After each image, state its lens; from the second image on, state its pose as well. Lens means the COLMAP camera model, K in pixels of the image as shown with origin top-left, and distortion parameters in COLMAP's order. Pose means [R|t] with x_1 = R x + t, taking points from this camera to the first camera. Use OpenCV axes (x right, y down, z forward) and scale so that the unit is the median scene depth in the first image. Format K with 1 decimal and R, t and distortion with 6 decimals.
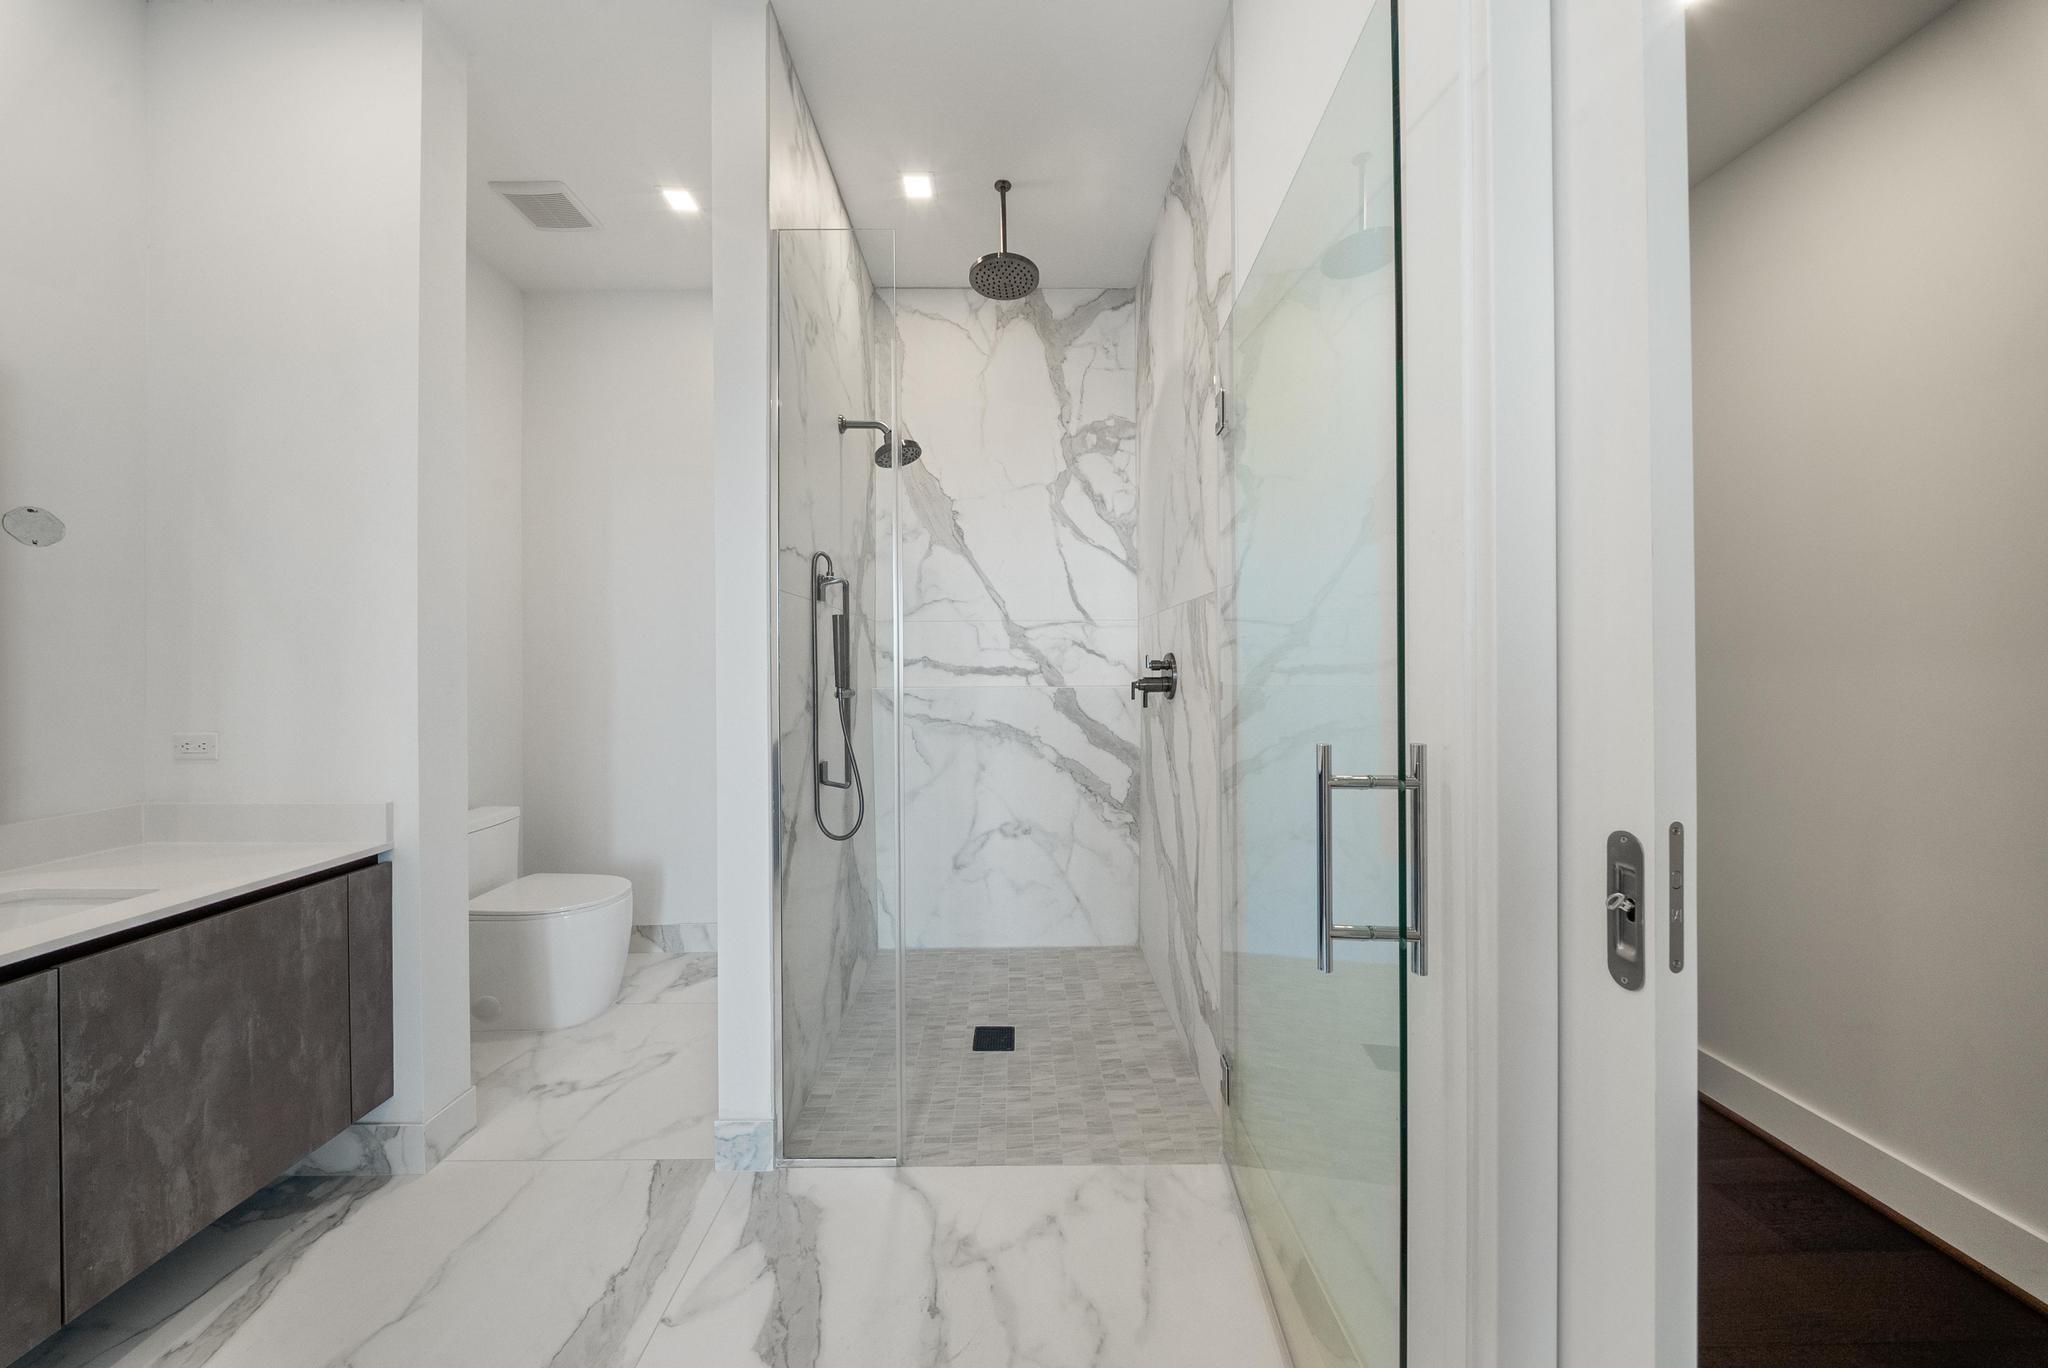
lens RADIAL K [[609.1, 0, 1019.6], [0, 609.1, 672.6], [0, 0, 1]] dist [-0.004247, -0.000541]
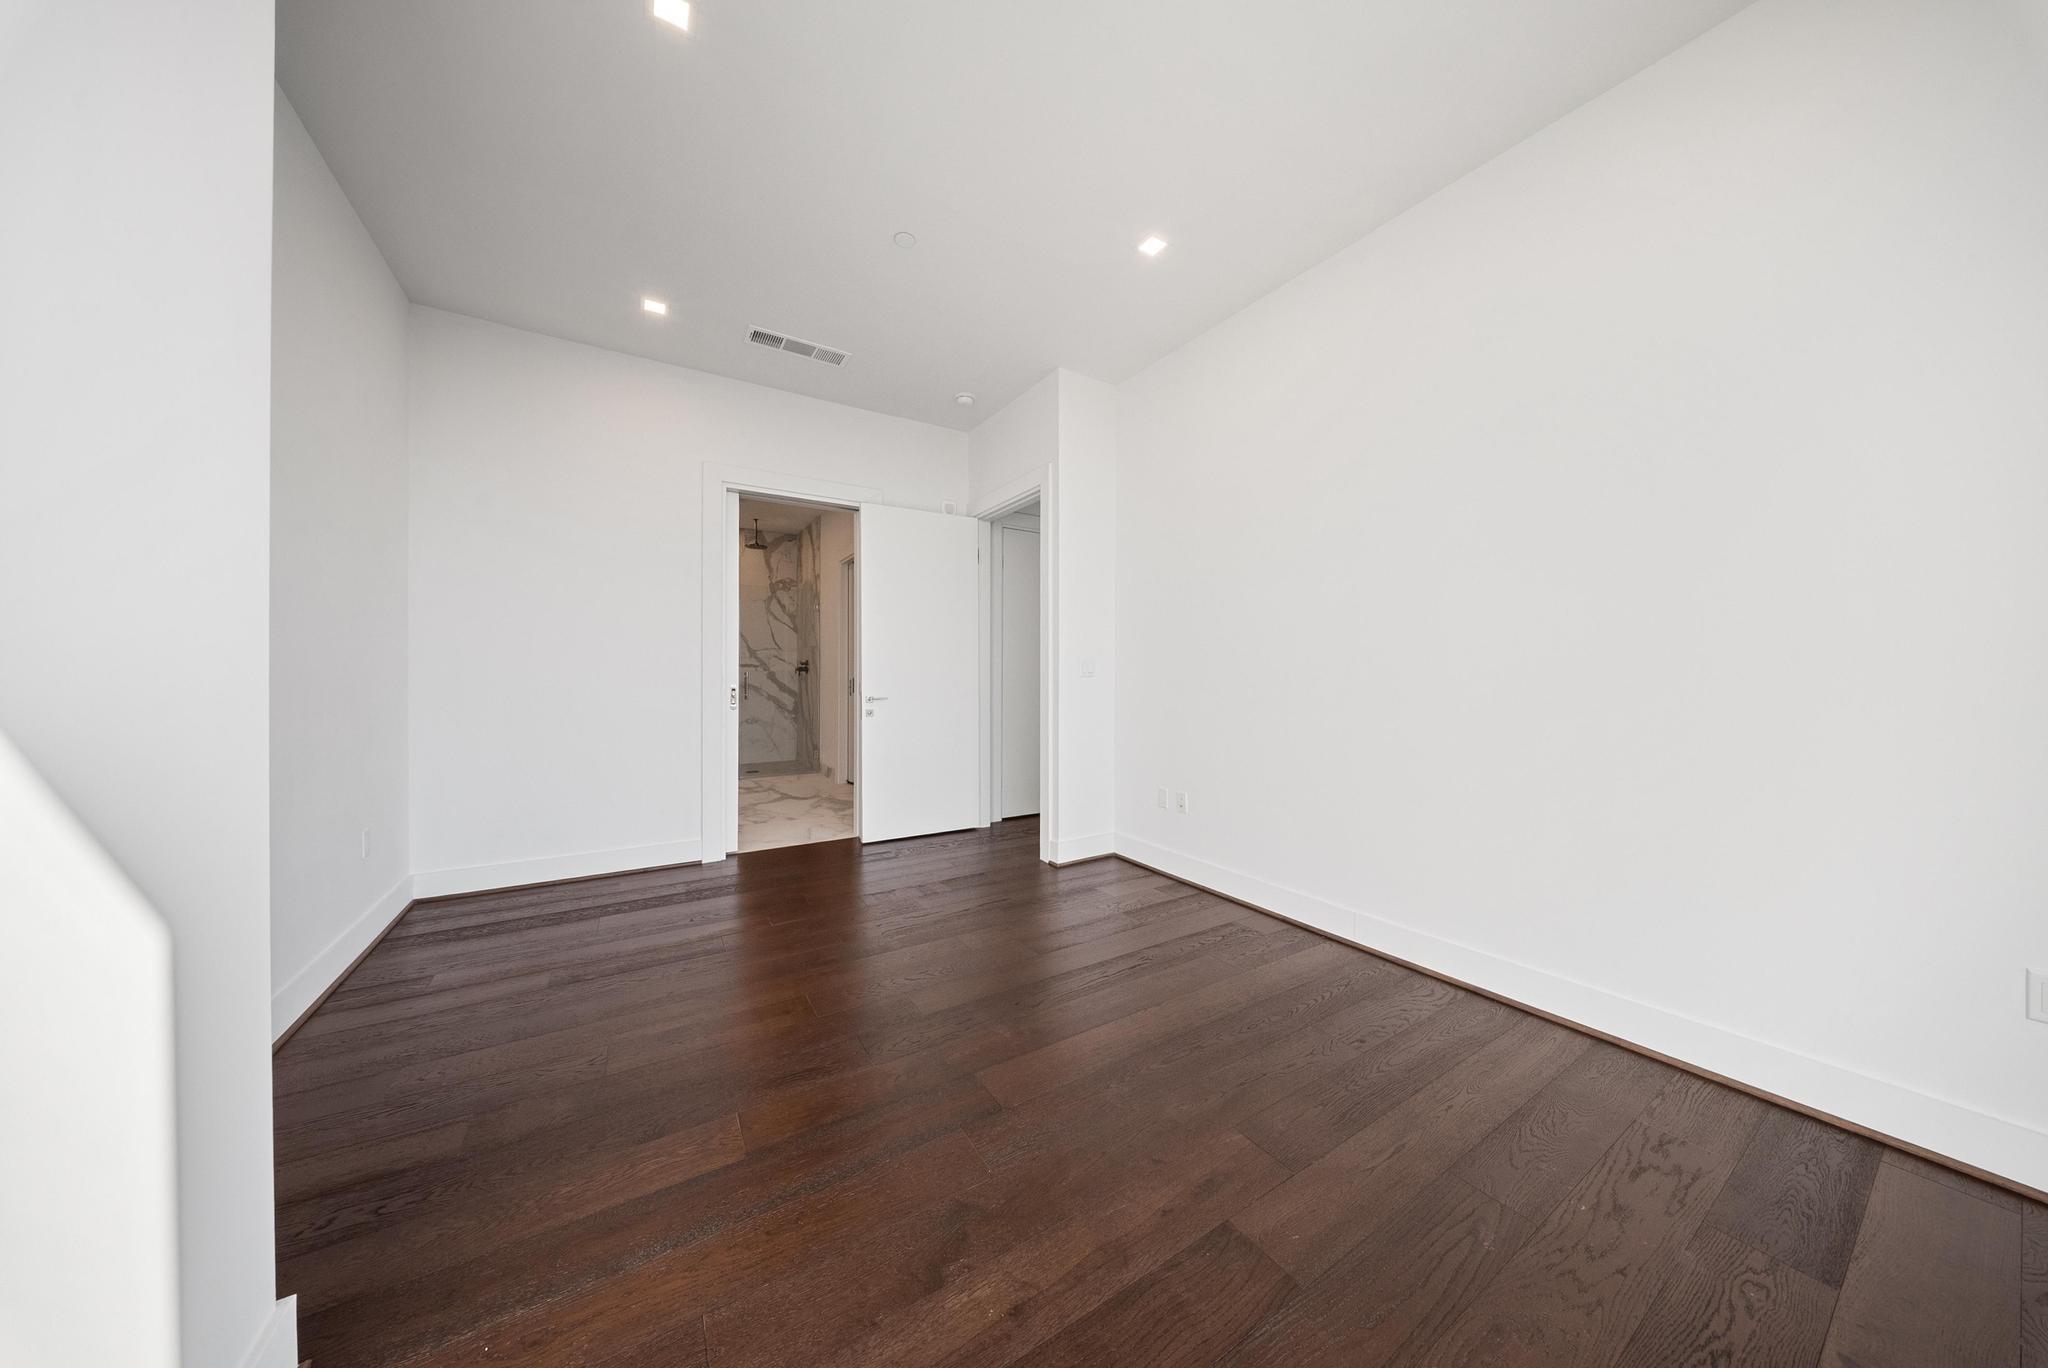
lens RADIAL K [[609.1, 0, 1014.2], [0, 609.1, 673.1], [0, 0, 1]] dist [-0.004247, -0.000541]
pose [[0.857738, 0.003653, 0.514074, -0.415788], [-0.003862, 0.999992, -0.000662, 0.029815], [-0.514072, -0.001417, 0.857746, -2.051970]]
